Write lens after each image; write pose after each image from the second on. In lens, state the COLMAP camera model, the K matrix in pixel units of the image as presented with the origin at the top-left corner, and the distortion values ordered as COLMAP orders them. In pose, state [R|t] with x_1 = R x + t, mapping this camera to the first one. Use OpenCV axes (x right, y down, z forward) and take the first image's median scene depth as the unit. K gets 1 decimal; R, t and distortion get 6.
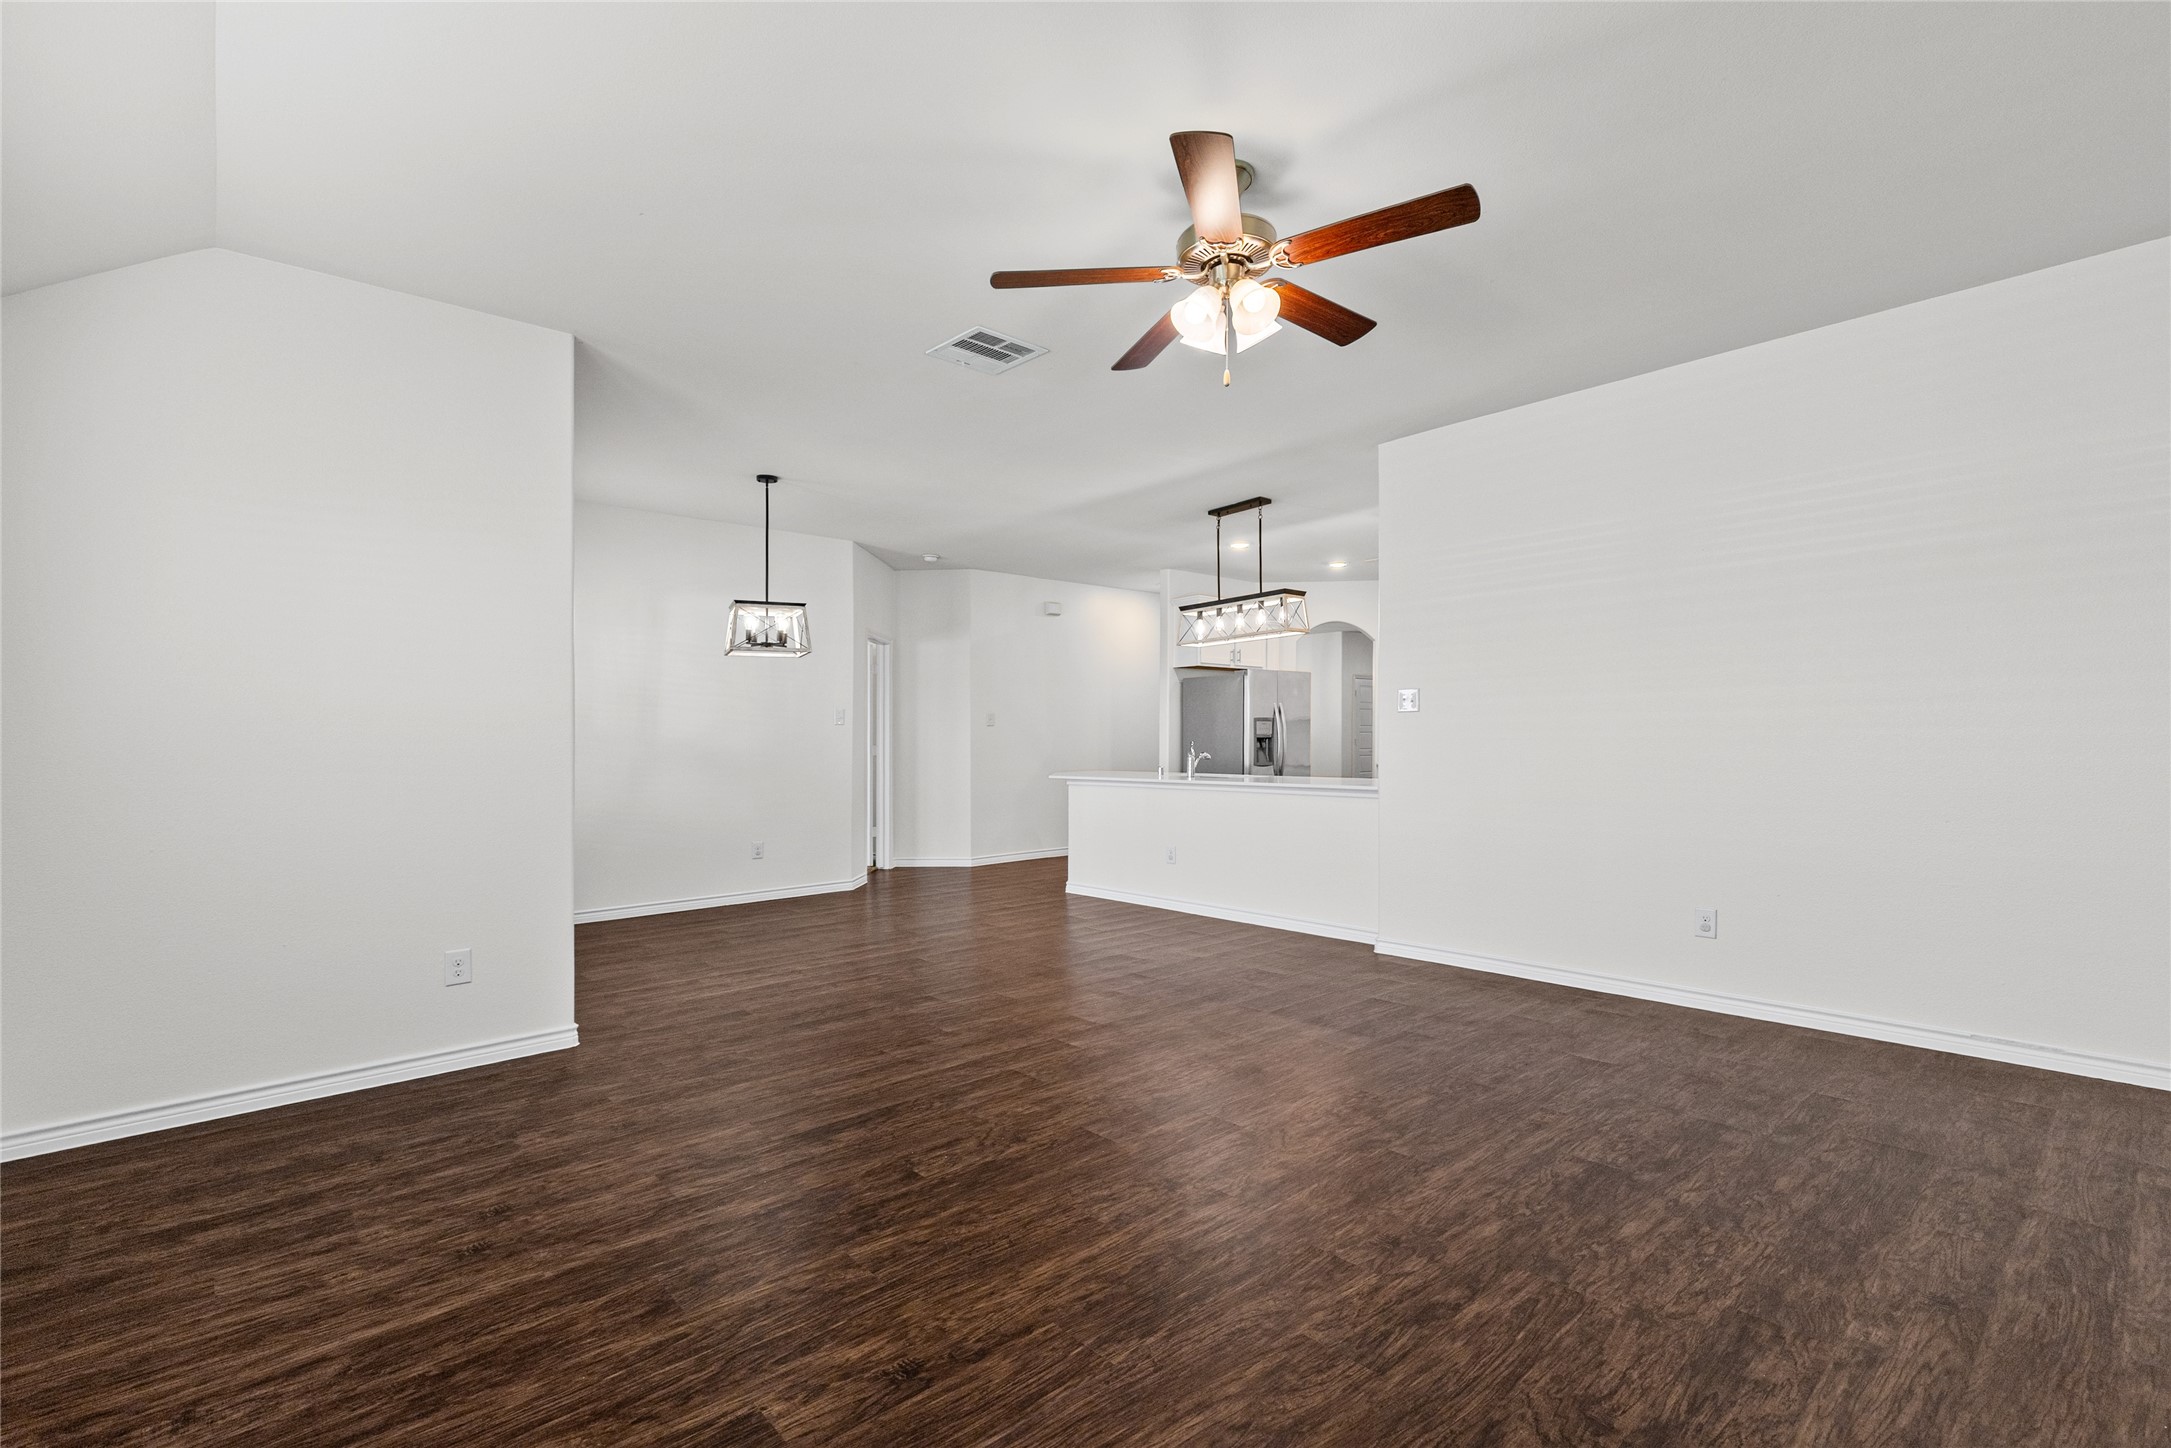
lens RADIAL K [[979.2, 0, 1094.1], [0, 979.2, 740.1], [0, 0, 1]] dist [0.008634, -0.002109]
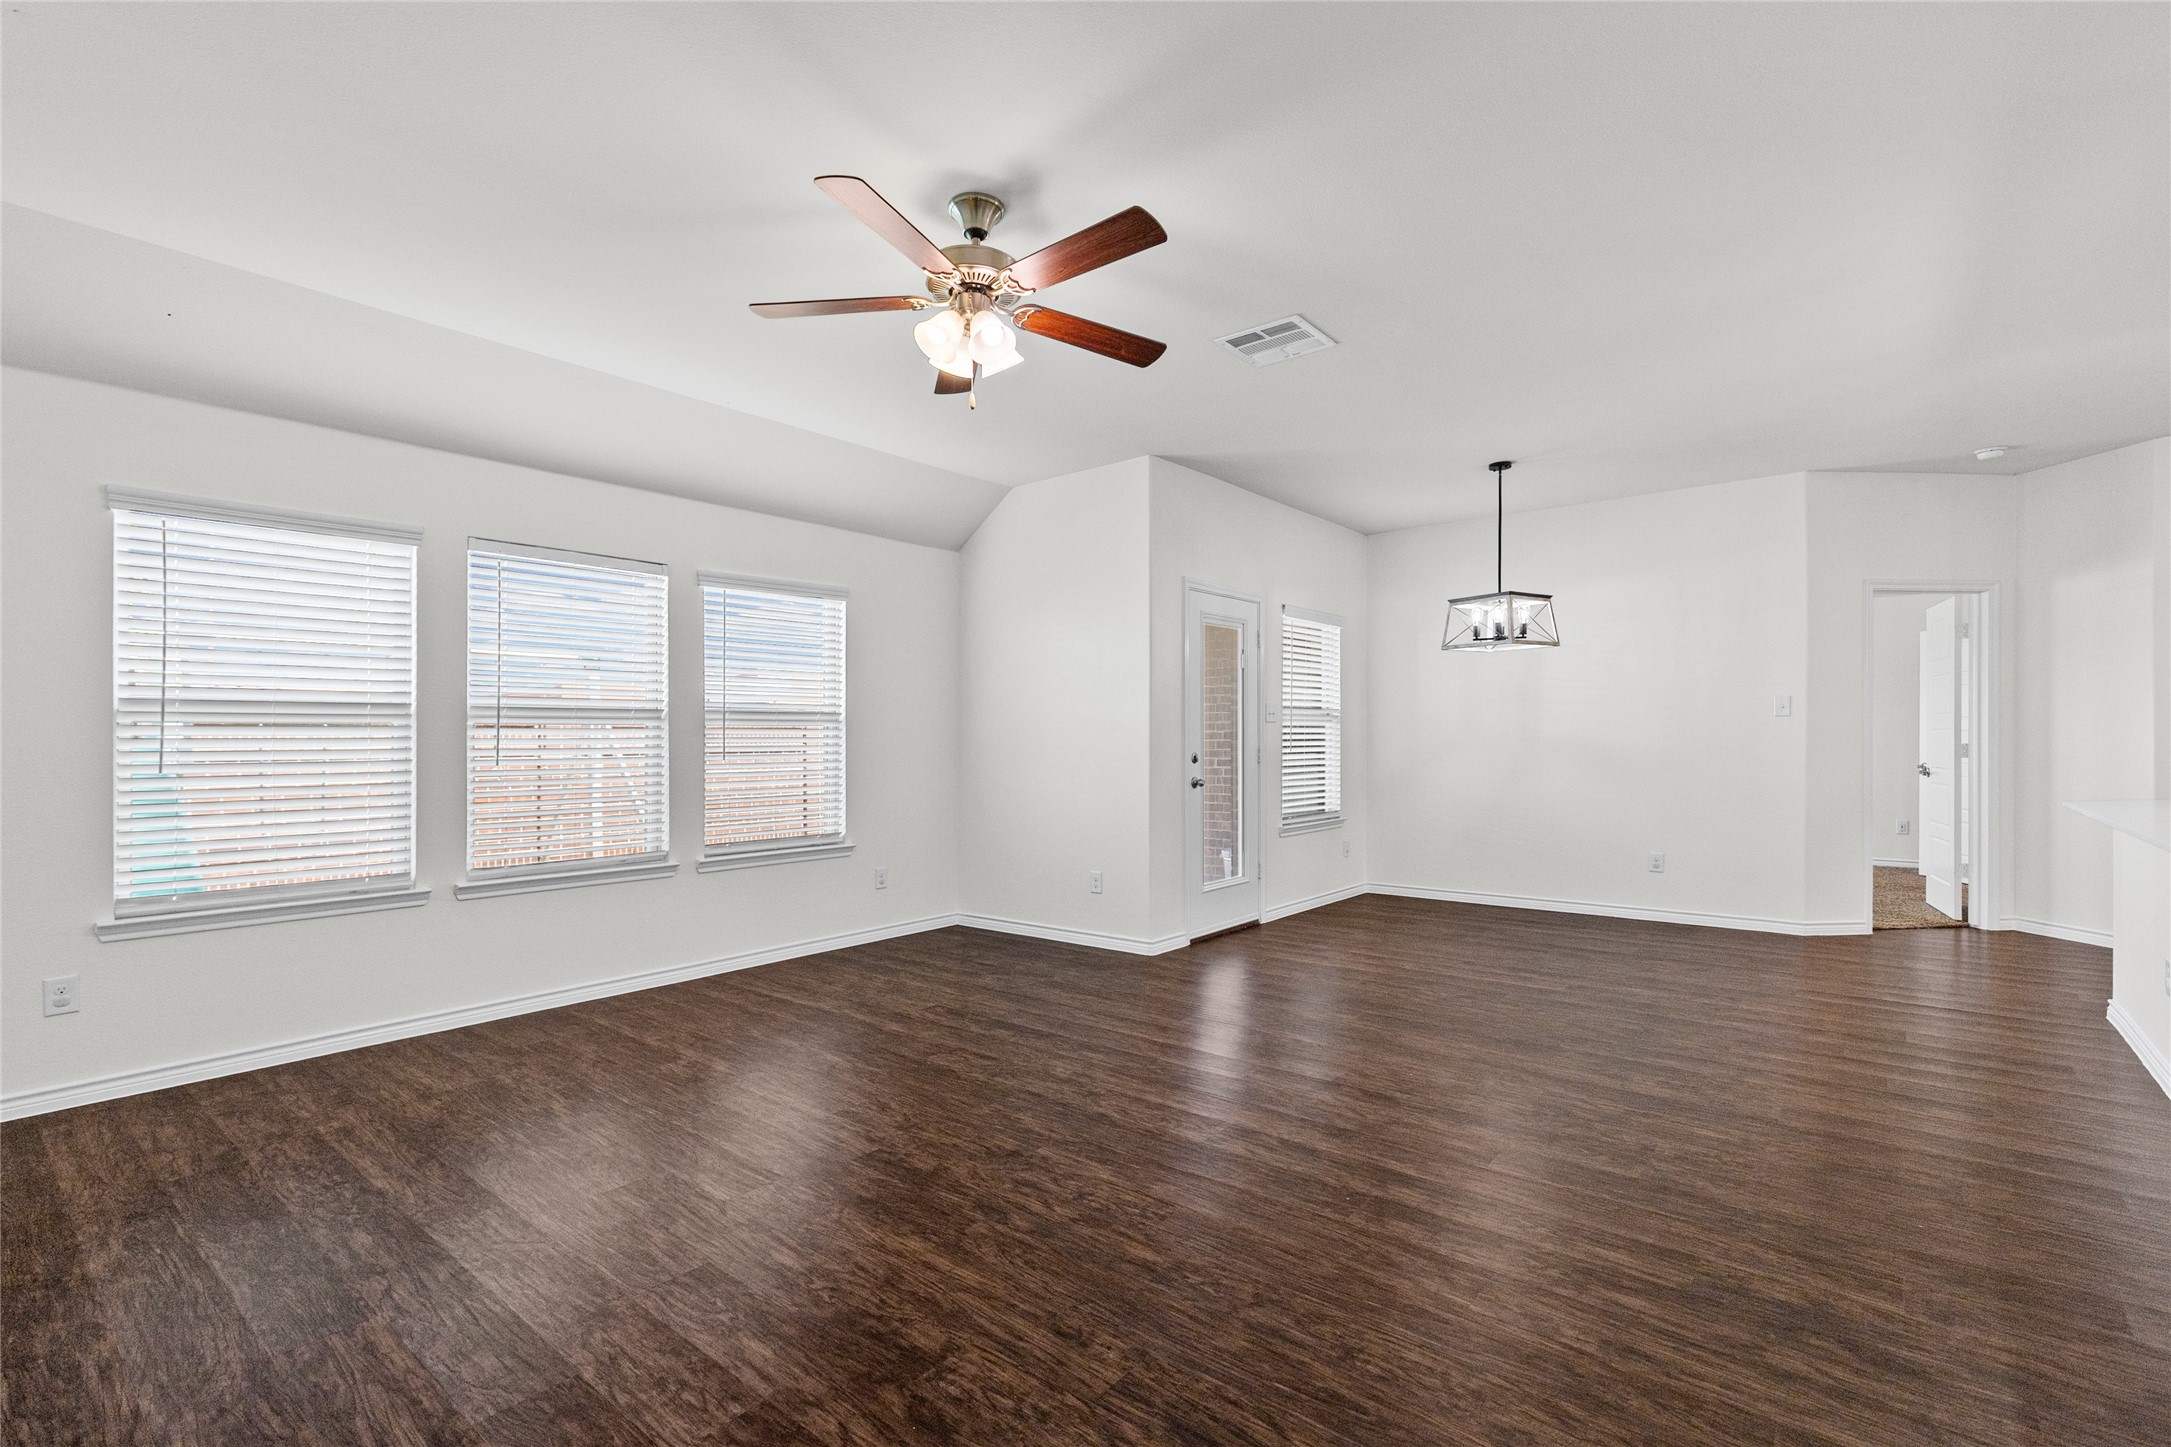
lens RADIAL K [[979.2, 0, 1085.9], [0, 979.2, 730.1], [0, 0, 1]] dist [0.008634, -0.002109]
pose [[0.142553, -0.001785, -0.989786, 0.980636], [0.004215, 0.999990, -0.001196, -0.014628], [0.989778, -0.004002, 0.142559, 0.807959]]
